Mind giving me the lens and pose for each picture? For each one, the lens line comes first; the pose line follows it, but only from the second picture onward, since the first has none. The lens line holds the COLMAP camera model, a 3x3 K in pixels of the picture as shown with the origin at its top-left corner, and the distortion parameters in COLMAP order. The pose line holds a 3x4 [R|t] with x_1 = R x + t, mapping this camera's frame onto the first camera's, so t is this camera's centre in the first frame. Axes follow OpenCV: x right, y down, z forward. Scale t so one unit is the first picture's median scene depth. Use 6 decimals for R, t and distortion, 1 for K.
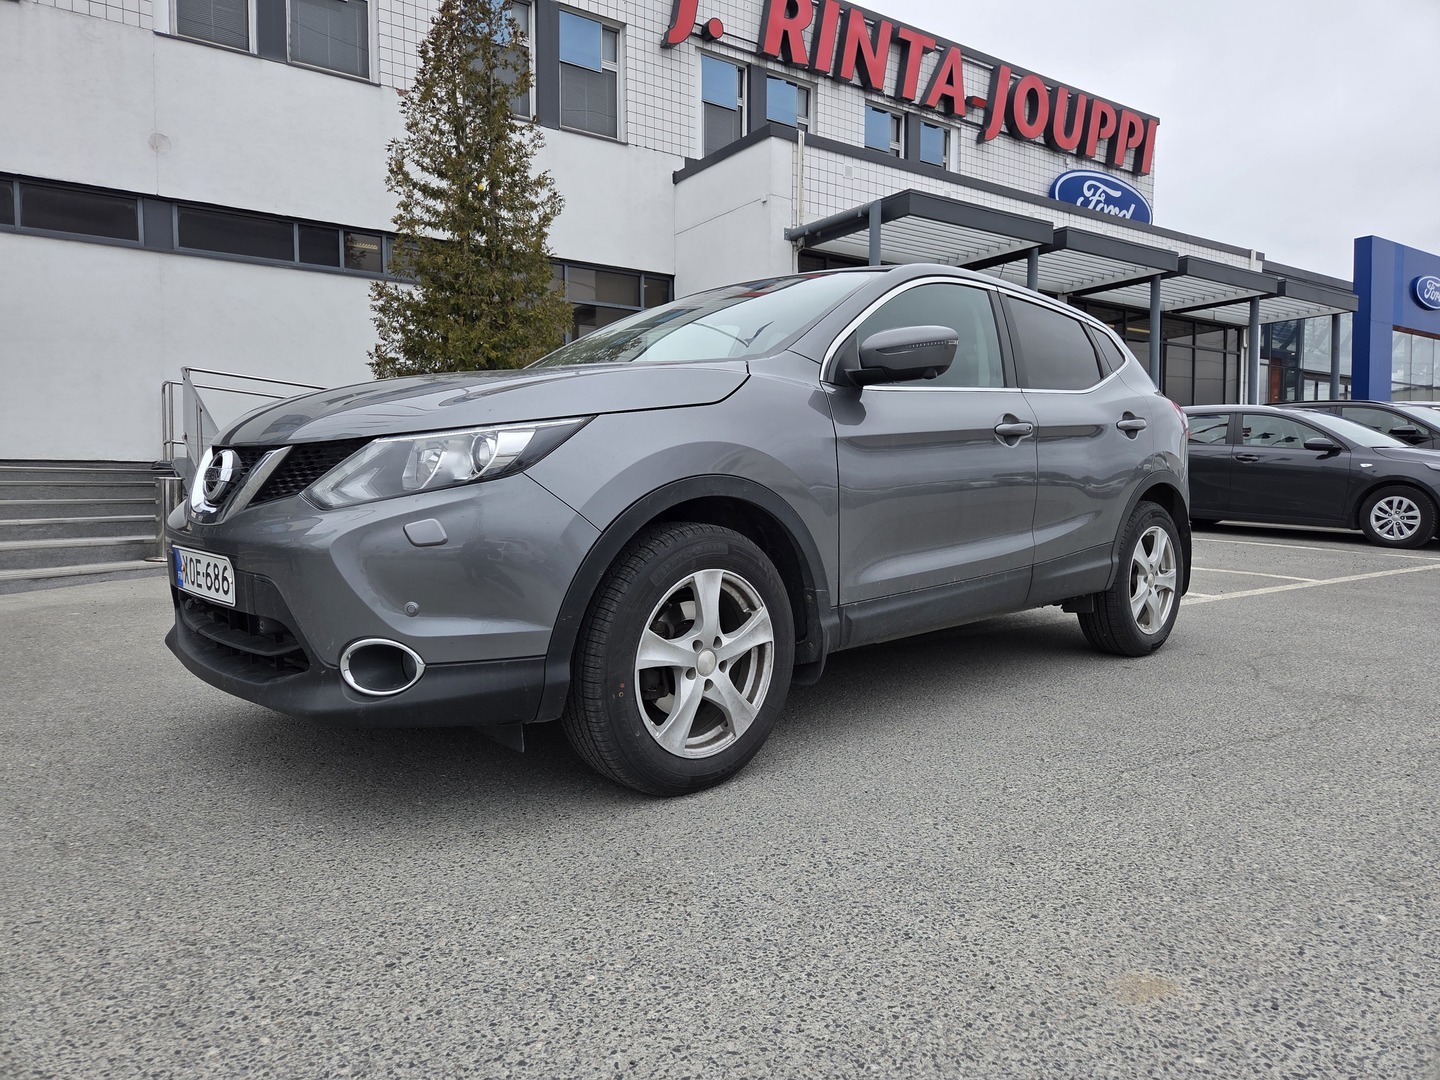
lens RADIAL K [[956.7, 0, 731.7], [0, 956.7, 535.3], [0, 0, 1]] dist [0.054245, -0.038323]
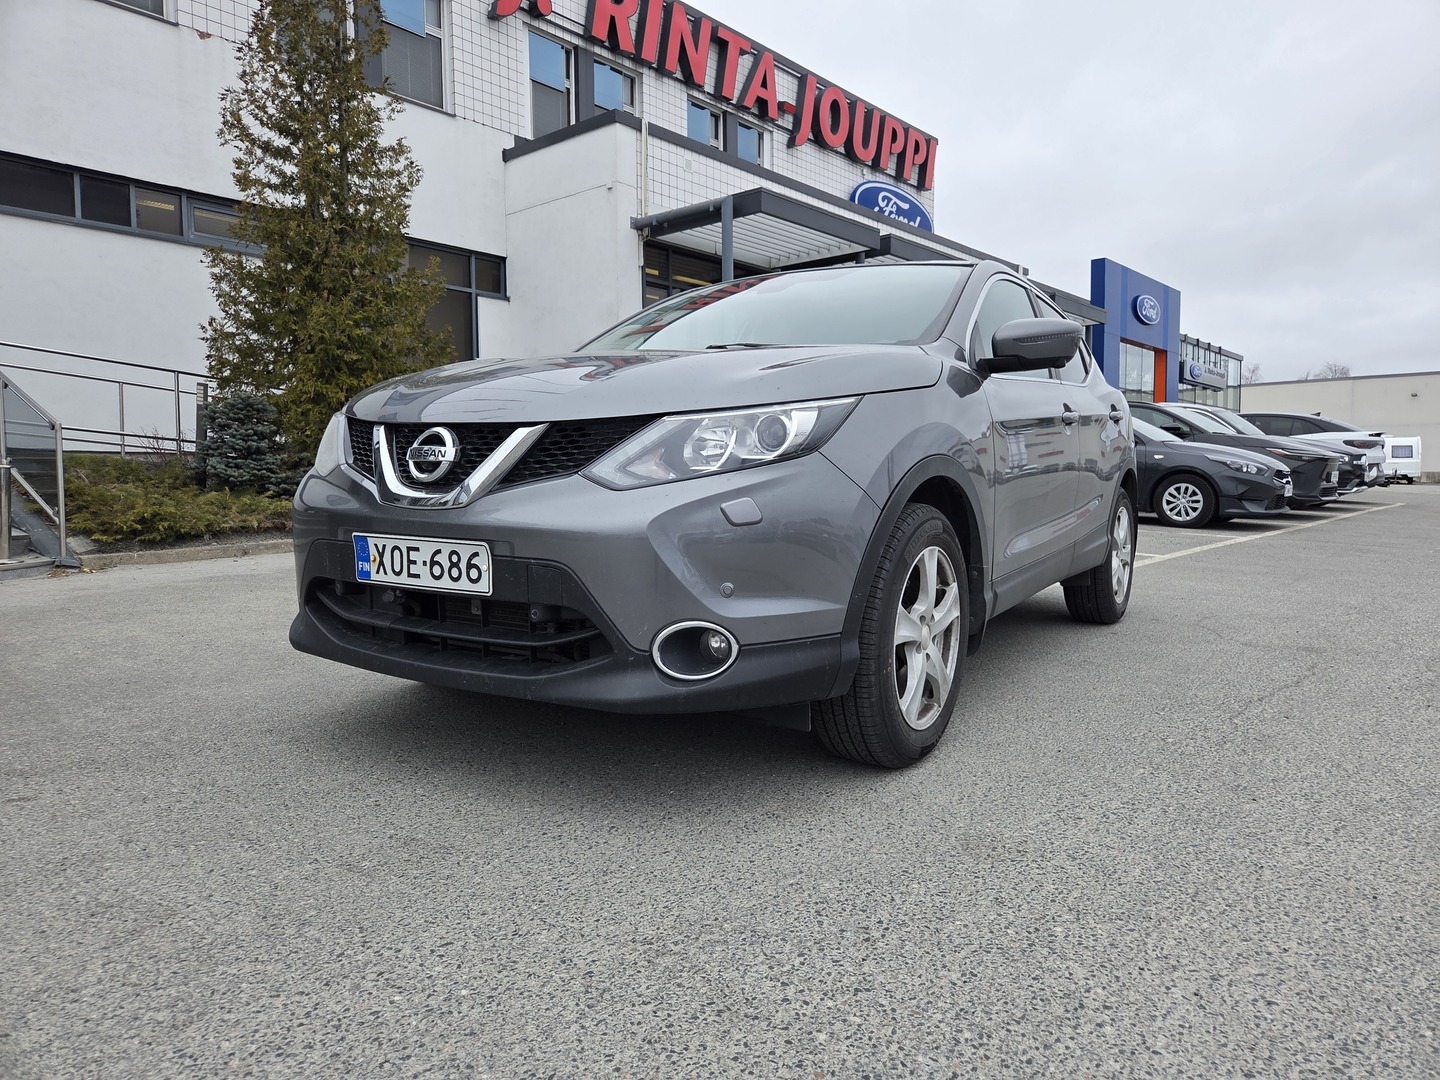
lens RADIAL K [[956.7, 0, 715.3], [0, 956.7, 537.6], [0, 0, 1]] dist [0.054245, -0.038323]
pose [[0.968517, -0.017668, 0.248318, -0.172311], [0.015295, 0.999817, 0.011483, 0.003431], [-0.248476, -0.007323, 0.968610, 0.017848]]
